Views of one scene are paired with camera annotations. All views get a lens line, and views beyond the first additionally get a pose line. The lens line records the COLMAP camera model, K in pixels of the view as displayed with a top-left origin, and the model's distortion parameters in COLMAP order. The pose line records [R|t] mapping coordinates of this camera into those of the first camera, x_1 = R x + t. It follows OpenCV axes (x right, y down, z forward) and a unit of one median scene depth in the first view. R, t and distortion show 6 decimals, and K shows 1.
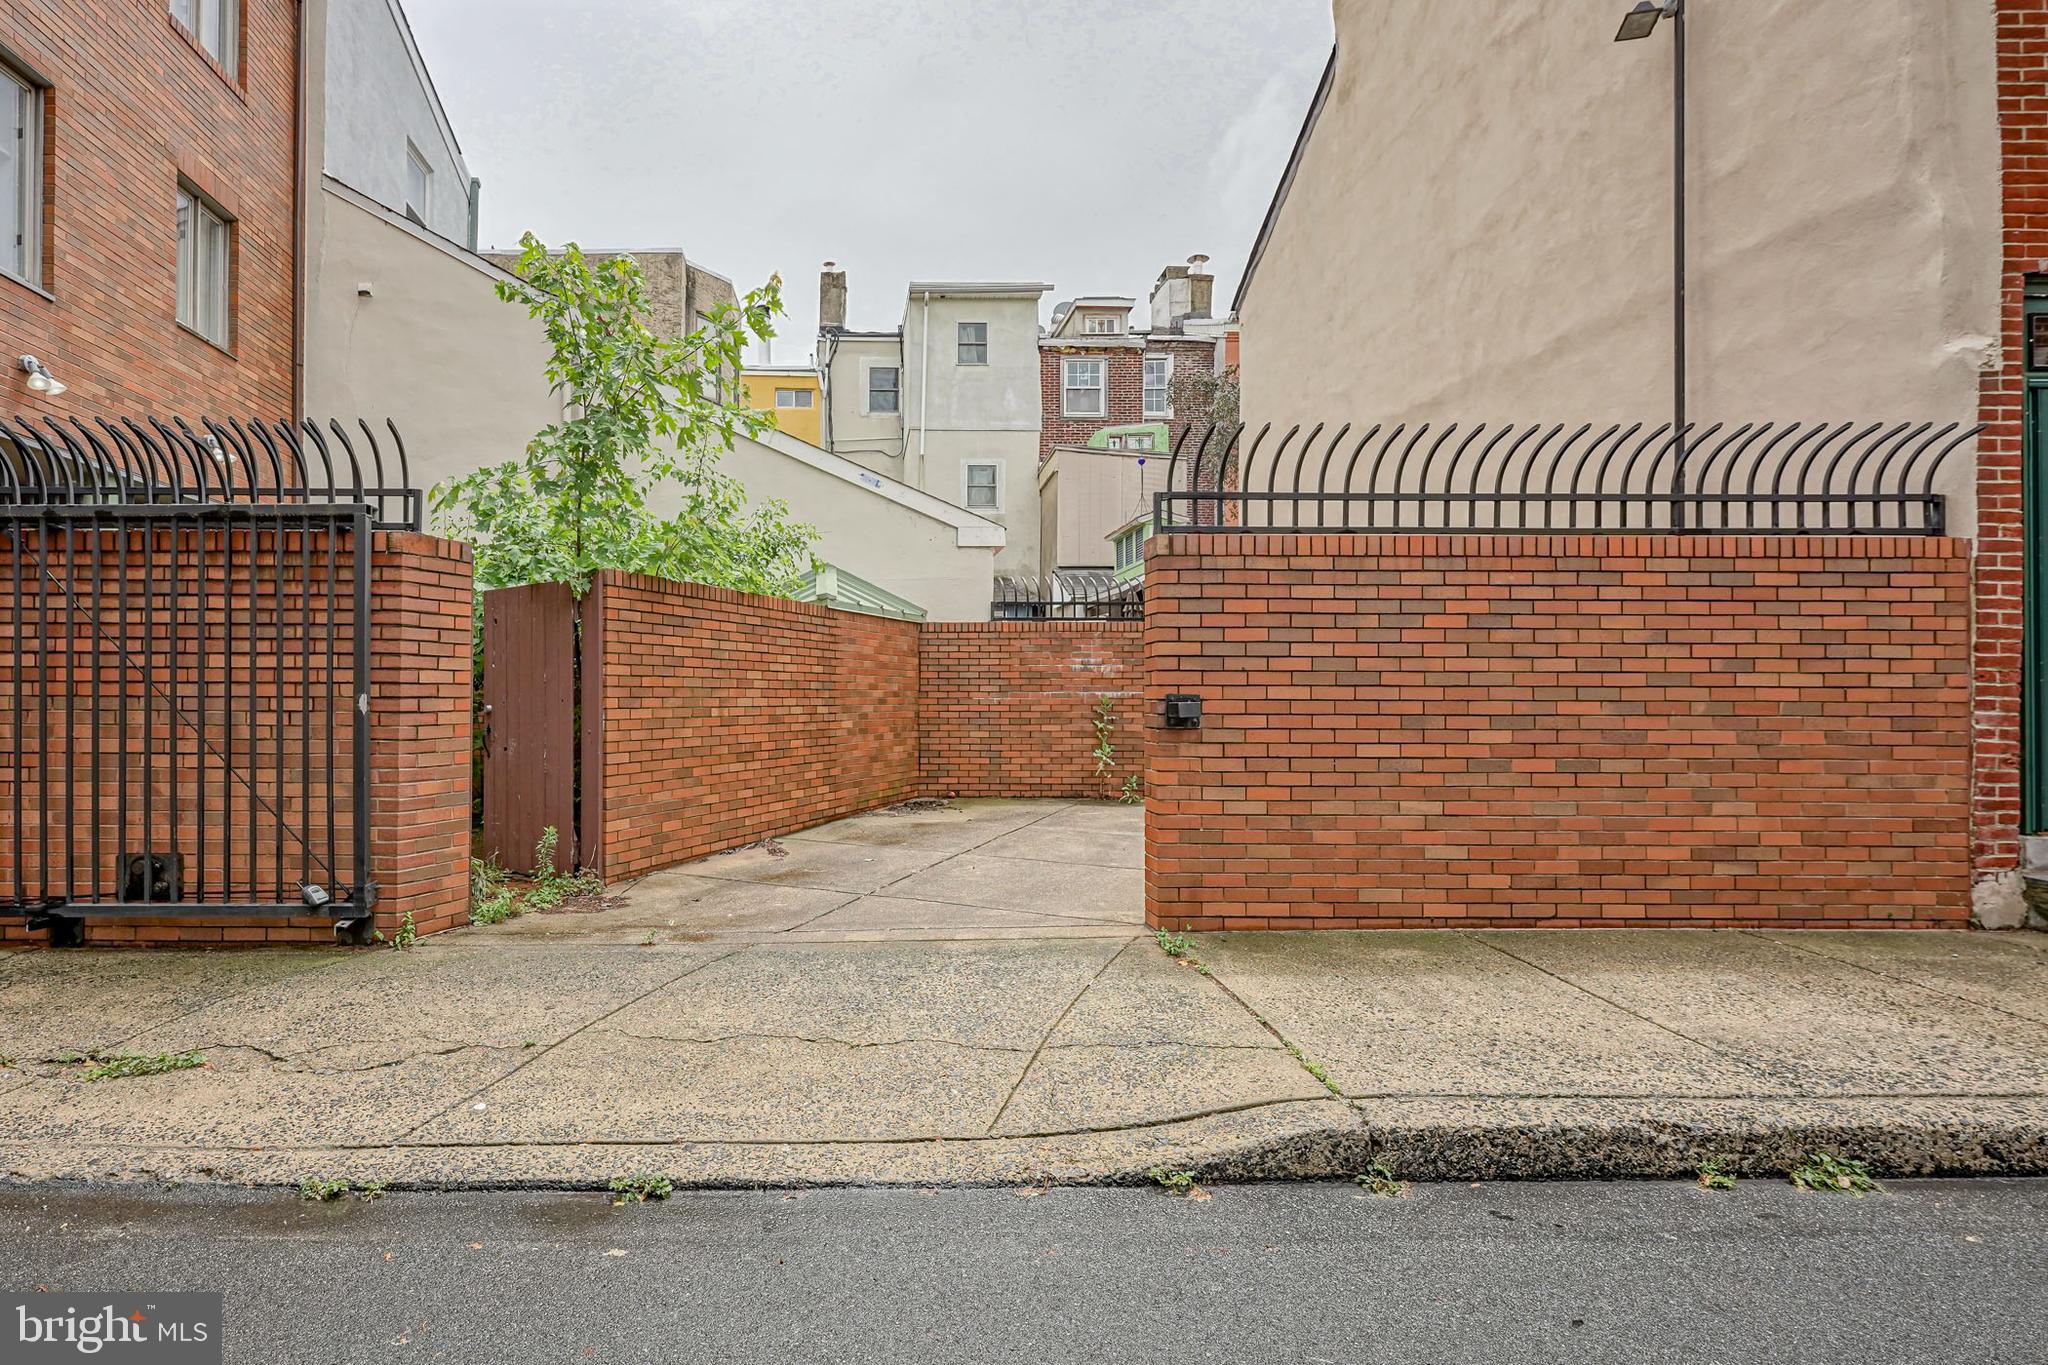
lens RADIAL K [[818.2, 0, 1052.9], [0, 818.2, 676.1], [0, 0, 1]] dist [-0.000249, 0.000355]
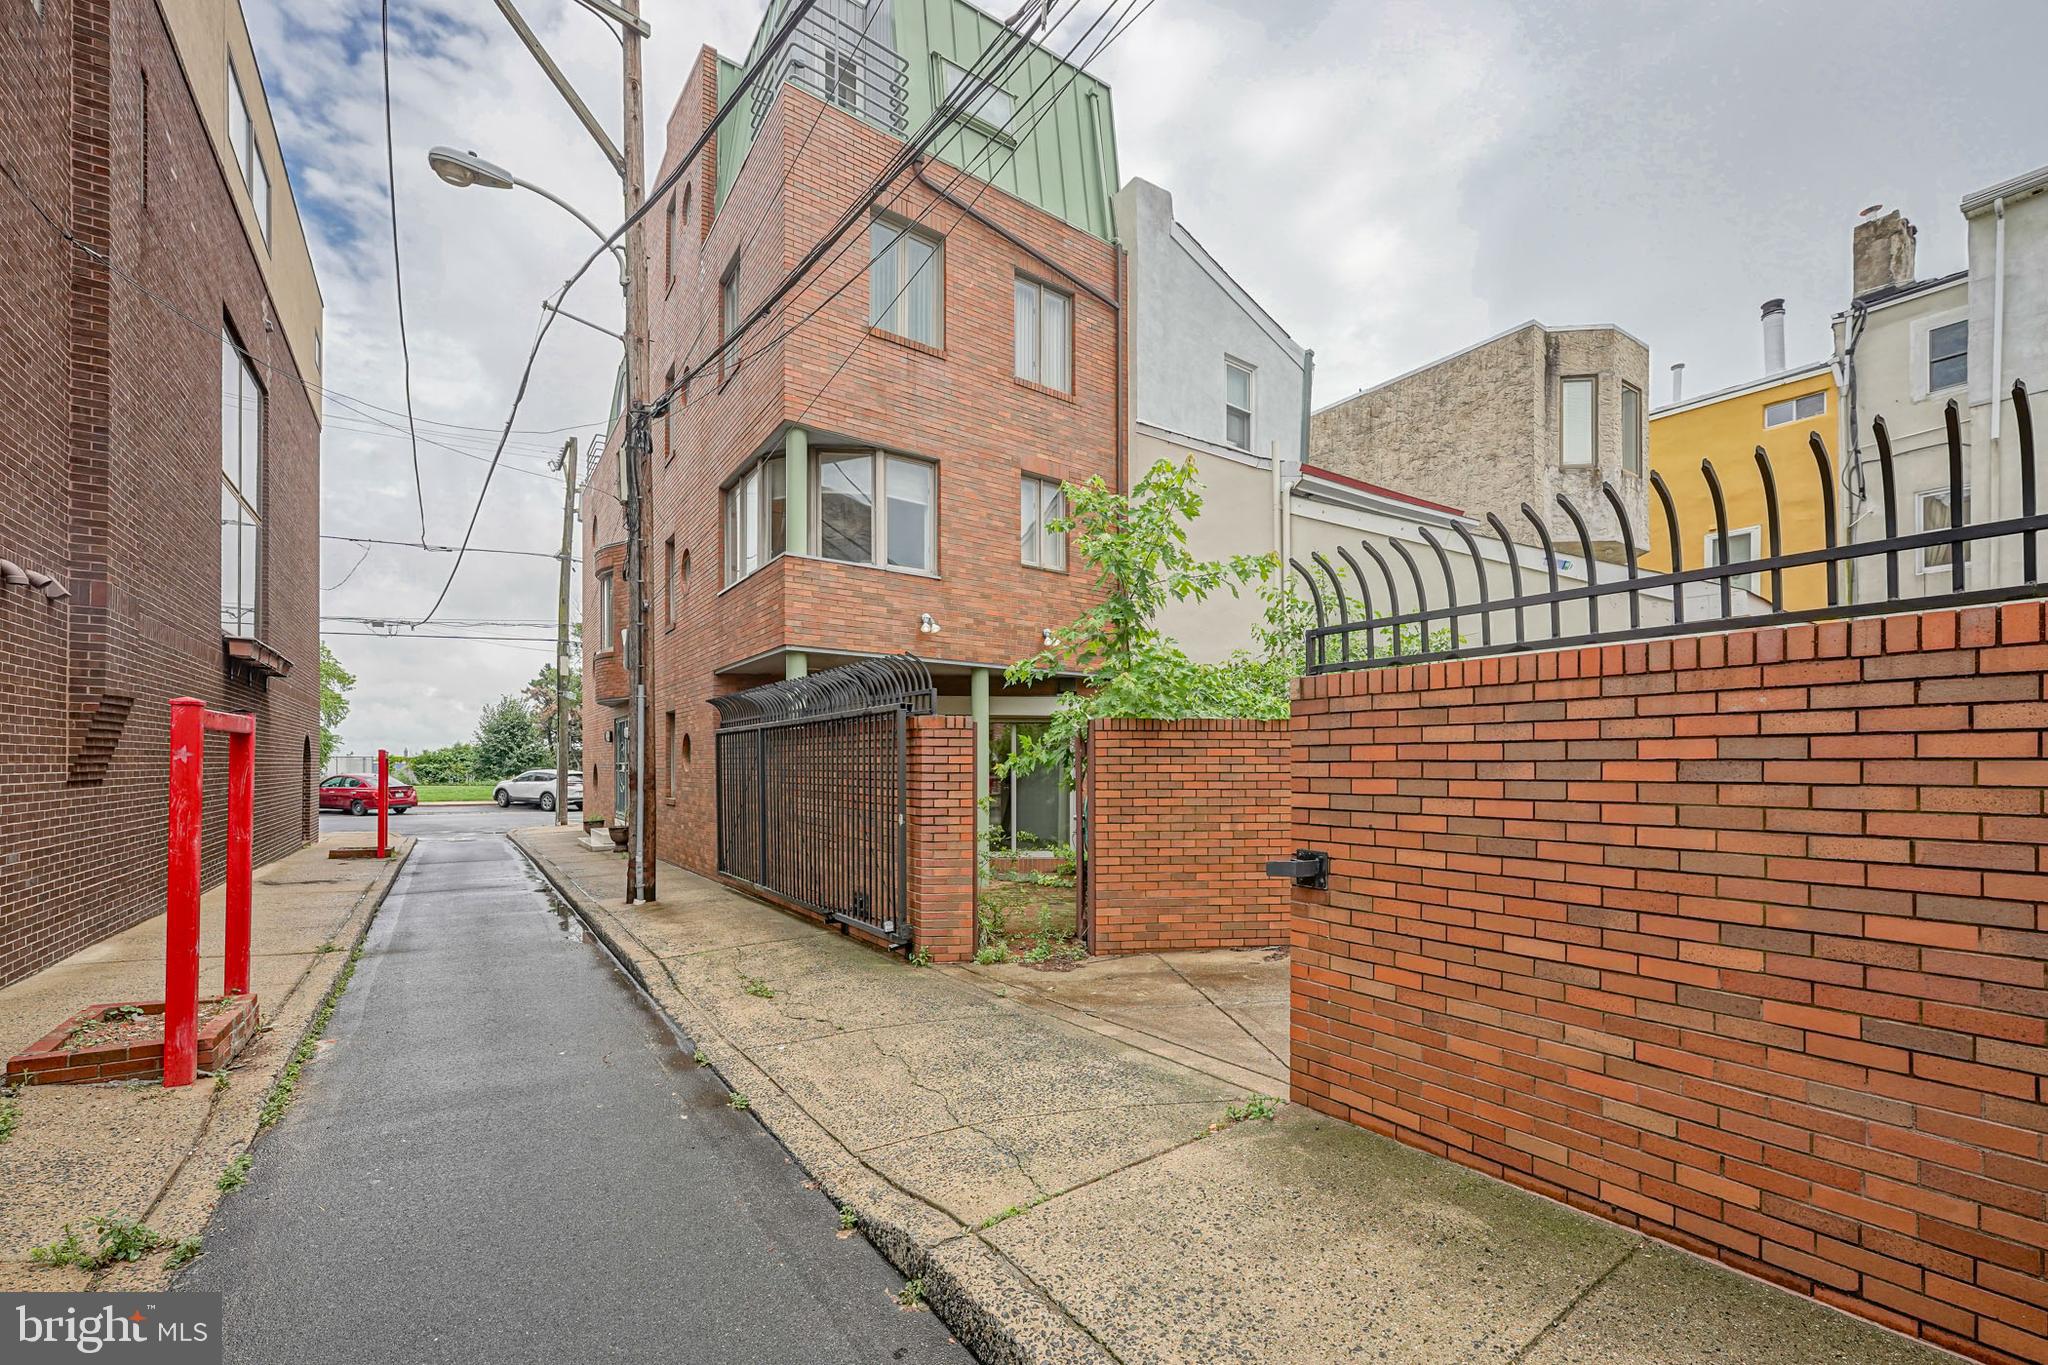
lens RADIAL K [[855.1, 0, 1125.8], [0, 855.1, 772.9], [0, 0, 1]] dist [-0.000039, 0.000350]
pose [[0.616825, 0.006715, -0.787071, 0.773234], [-0.001018, 0.999970, 0.007733, -0.070900], [0.787099, -0.003969, 0.616813, 0.241241]]
